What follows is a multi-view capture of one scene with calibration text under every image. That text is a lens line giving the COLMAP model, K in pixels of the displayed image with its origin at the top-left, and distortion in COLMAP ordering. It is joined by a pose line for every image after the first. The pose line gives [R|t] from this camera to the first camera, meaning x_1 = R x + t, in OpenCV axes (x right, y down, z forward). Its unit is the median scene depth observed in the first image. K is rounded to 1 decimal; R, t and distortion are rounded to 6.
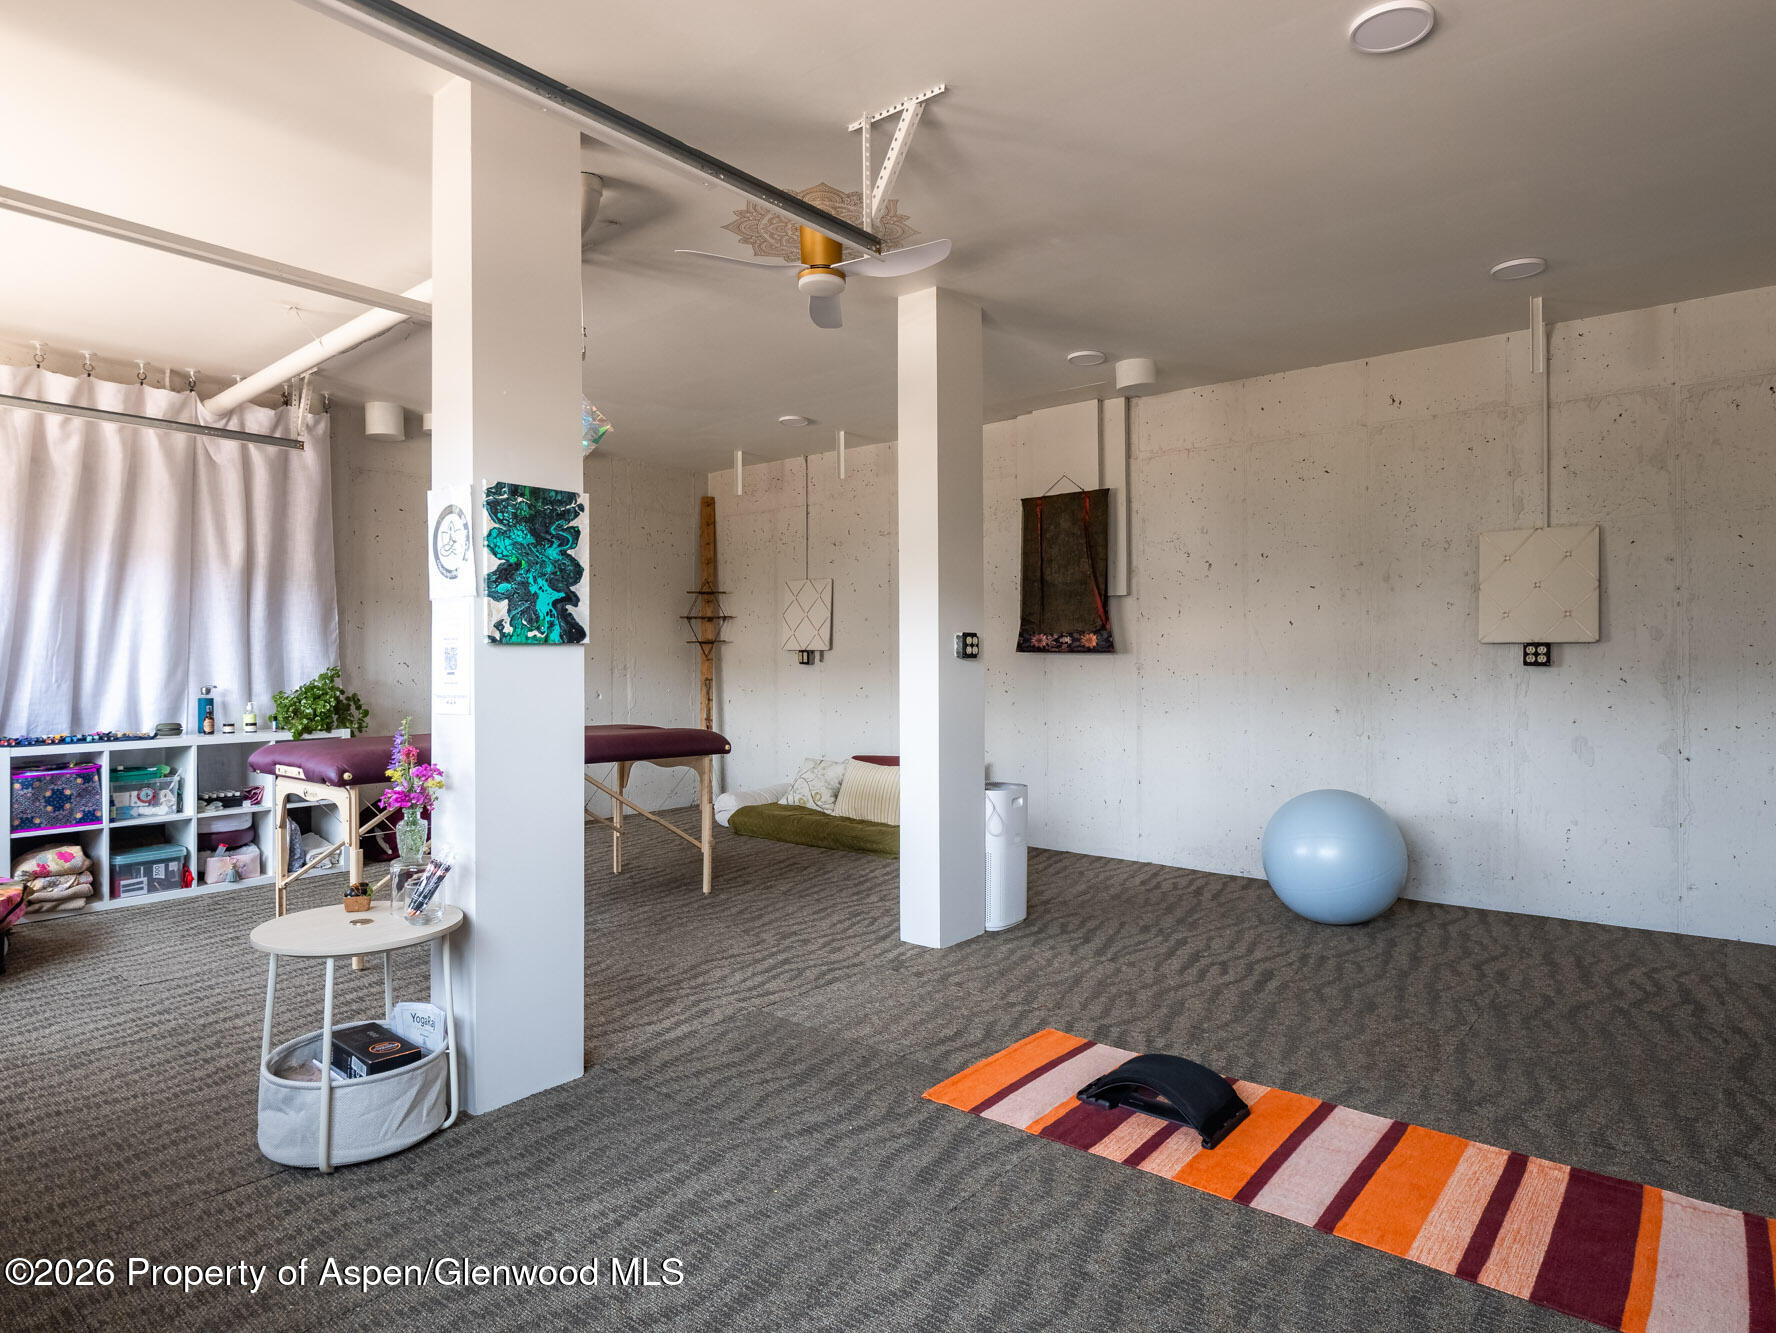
lens RADIAL K [[1021.5, 0, 882.0], [0, 1021.5, 665.8], [0, 0, 1]] dist [0.000145, -0.001857]
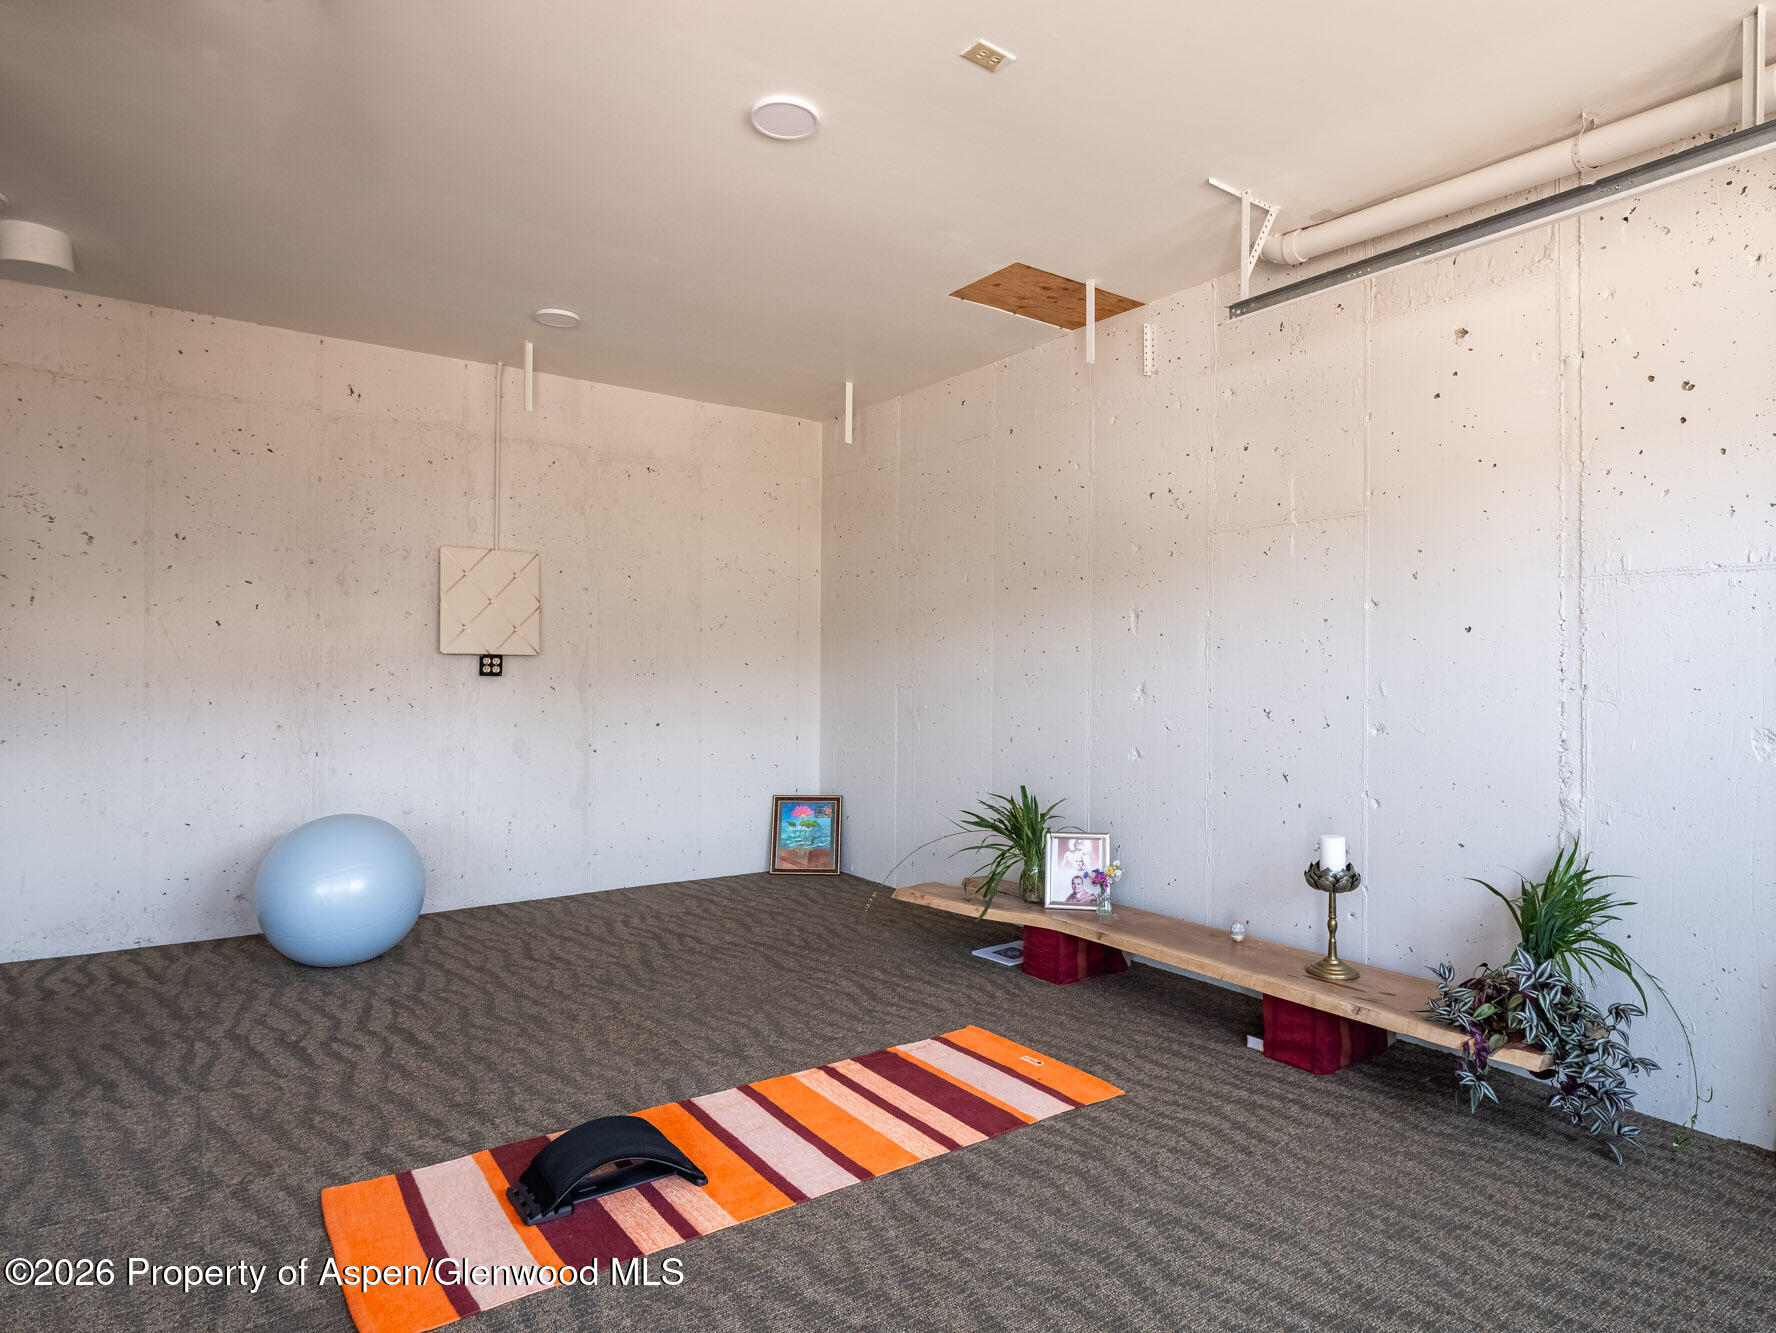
lens RADIAL K [[1021.5, 0, 882.0], [0, 1021.5, 669.9], [0, 0, 1]] dist [0.000145, -0.001857]
pose [[0.257918, 0.005340, 0.966152, -0.353354], [-0.004238, 0.999981, -0.004396, -0.003793], [-0.966158, -0.002961, 0.257936, 0.370158]]
